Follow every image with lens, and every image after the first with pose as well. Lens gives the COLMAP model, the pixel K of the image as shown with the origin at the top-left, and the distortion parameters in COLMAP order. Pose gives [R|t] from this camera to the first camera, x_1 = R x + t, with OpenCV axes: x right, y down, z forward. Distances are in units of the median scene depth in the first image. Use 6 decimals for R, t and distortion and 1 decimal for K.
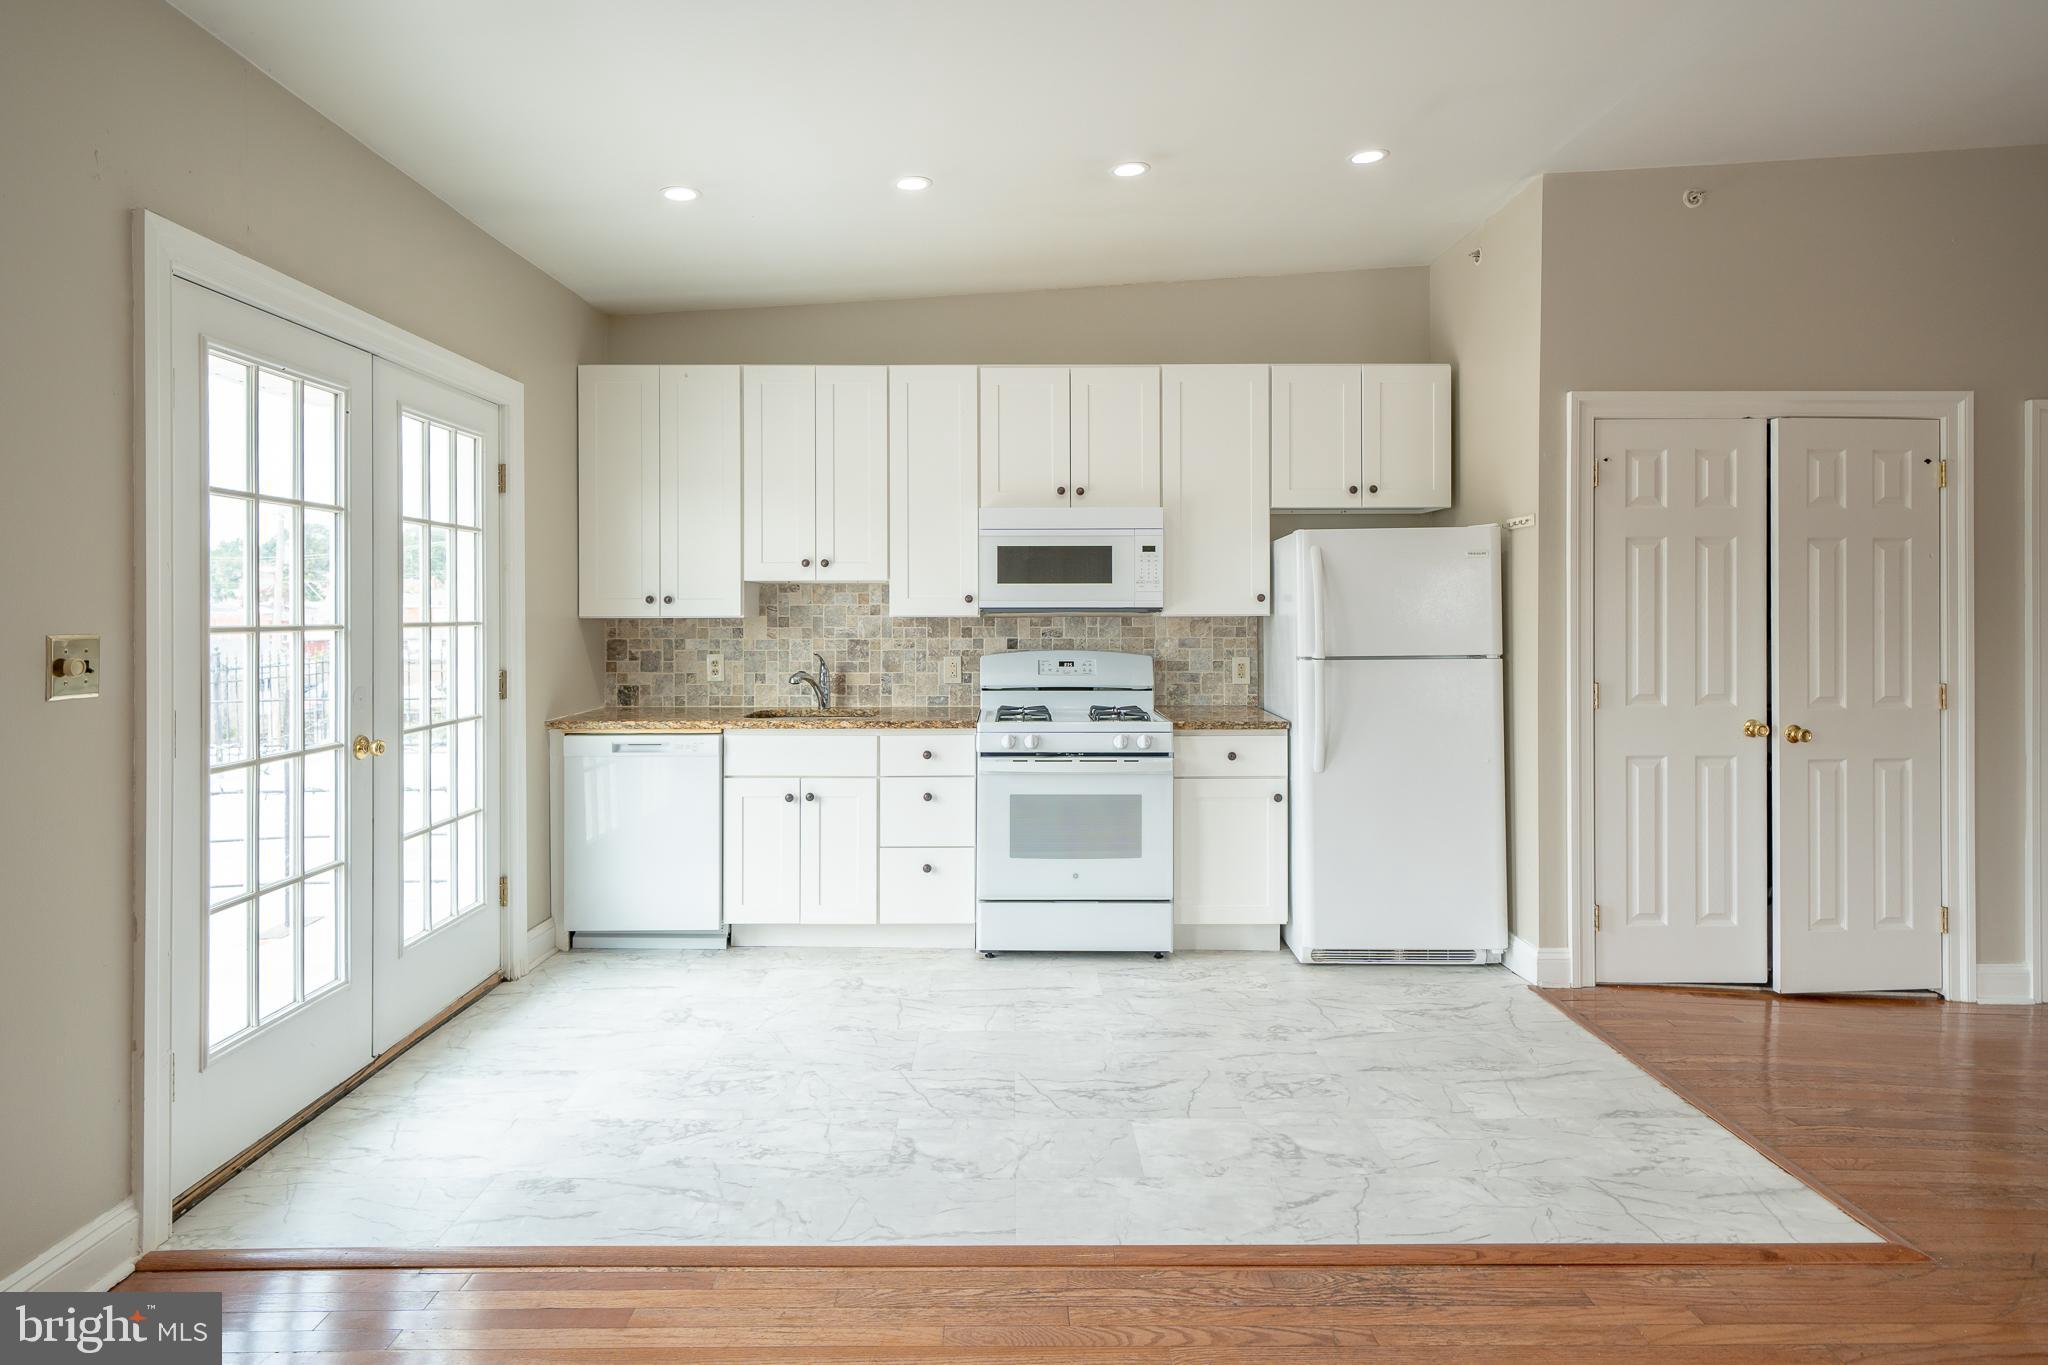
lens RADIAL K [[1089.2, 0, 1013.9], [0, 1089.2, 612.3], [0, 0, 1]] dist [0.010708, 0.001883]
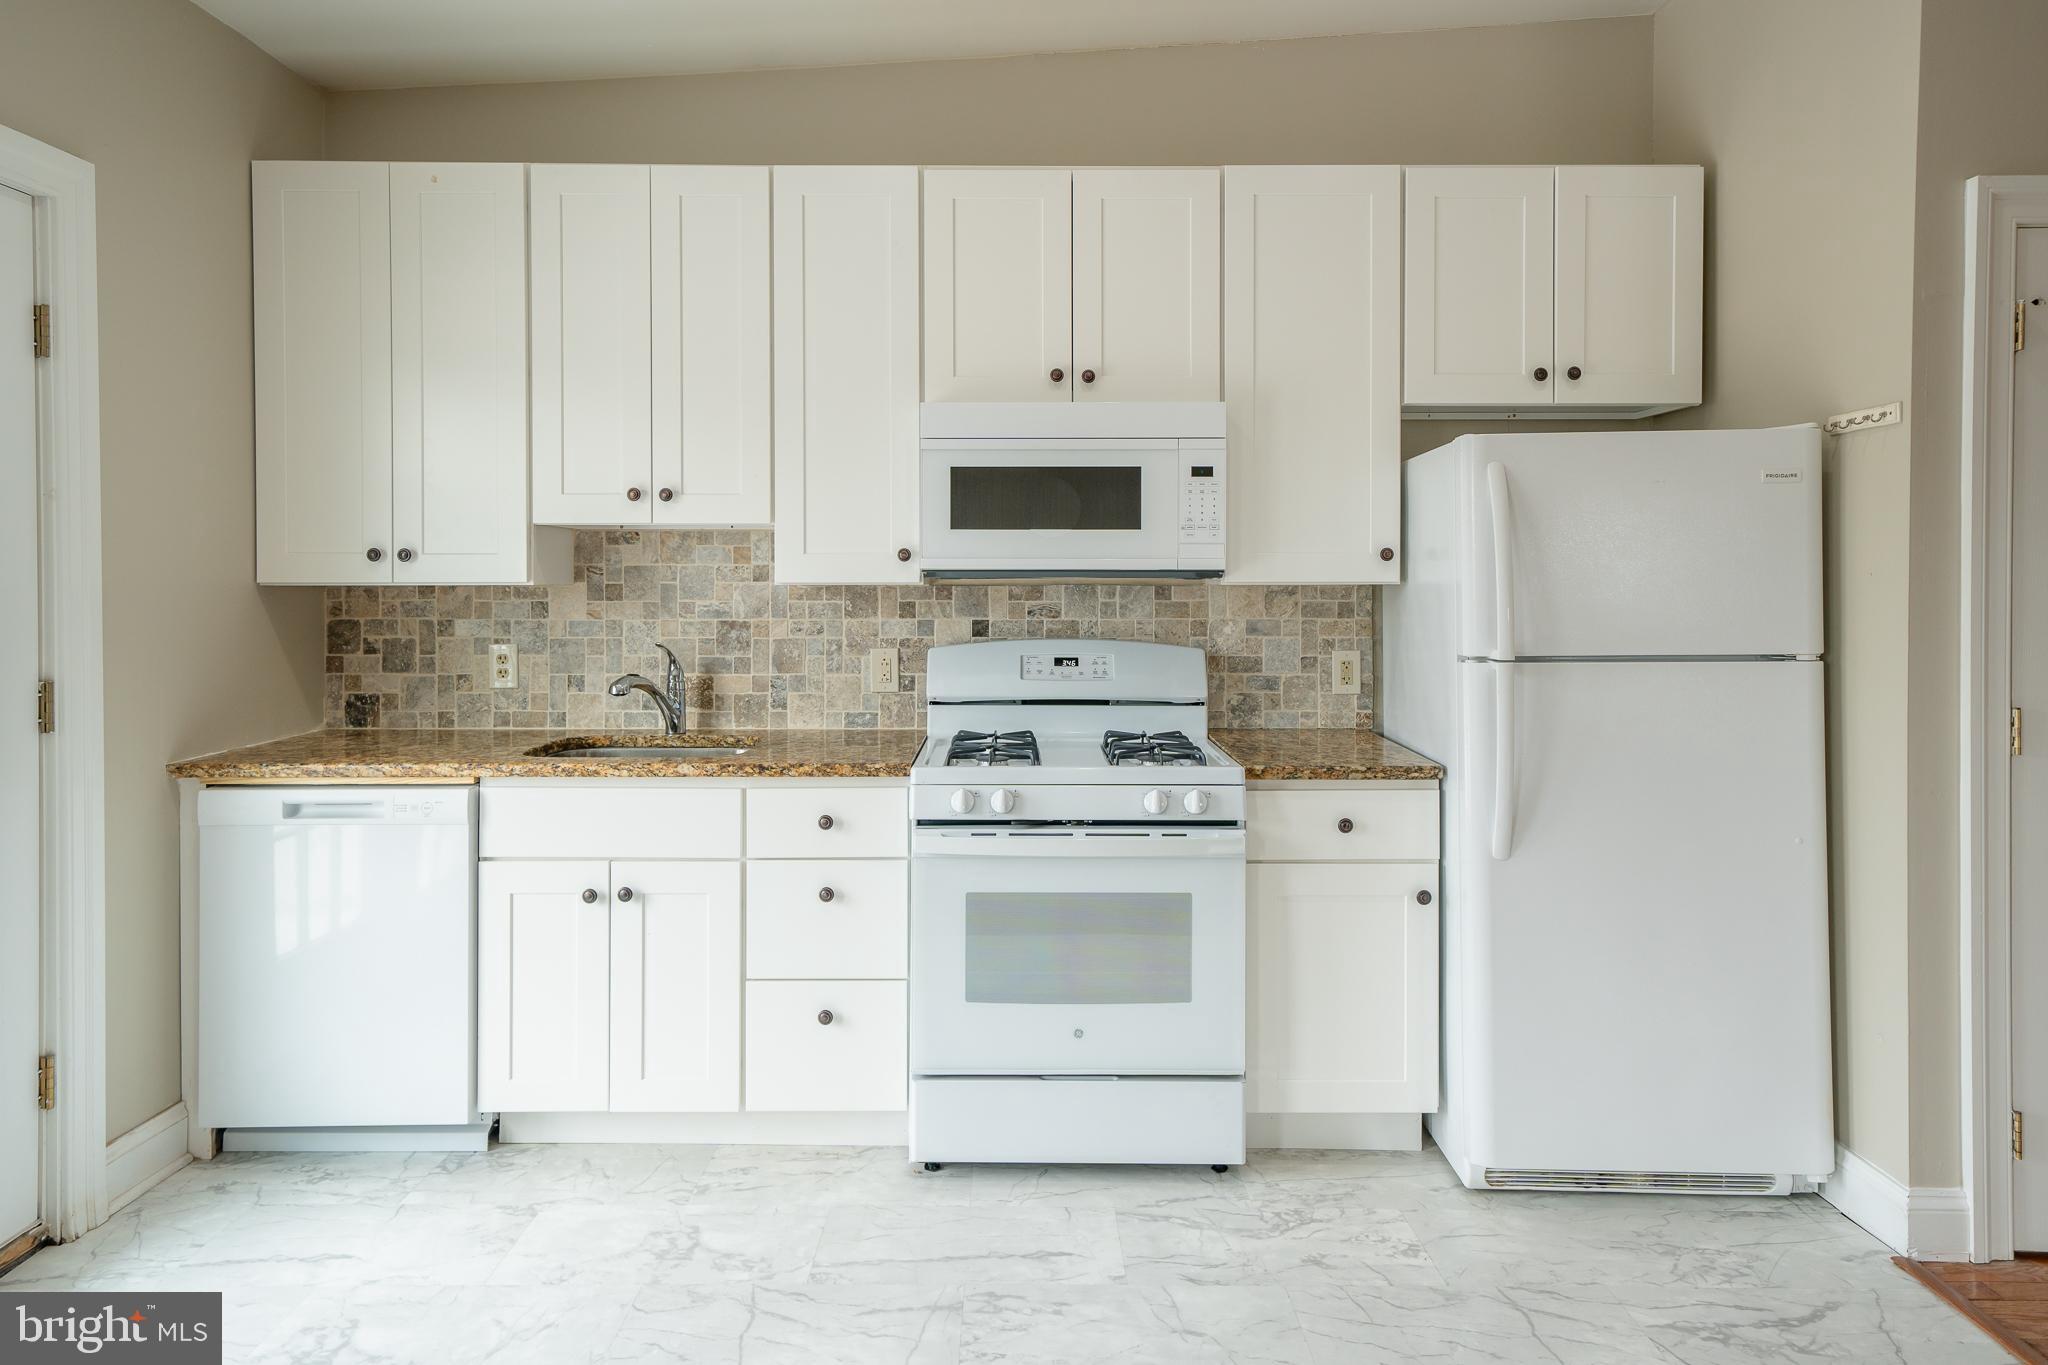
lens RADIAL K [[1214.0, 0, 1023.1], [0, 1214.0, 581.6], [0, 0, 1]] dist [0.013131, 0.001641]
pose [[0.999999, 0.001311, -0.000463, 0.026780], [-0.001308, 0.999970, 0.007675, -0.003463], [0.000473, -0.007674, 0.999970, 0.349096]]
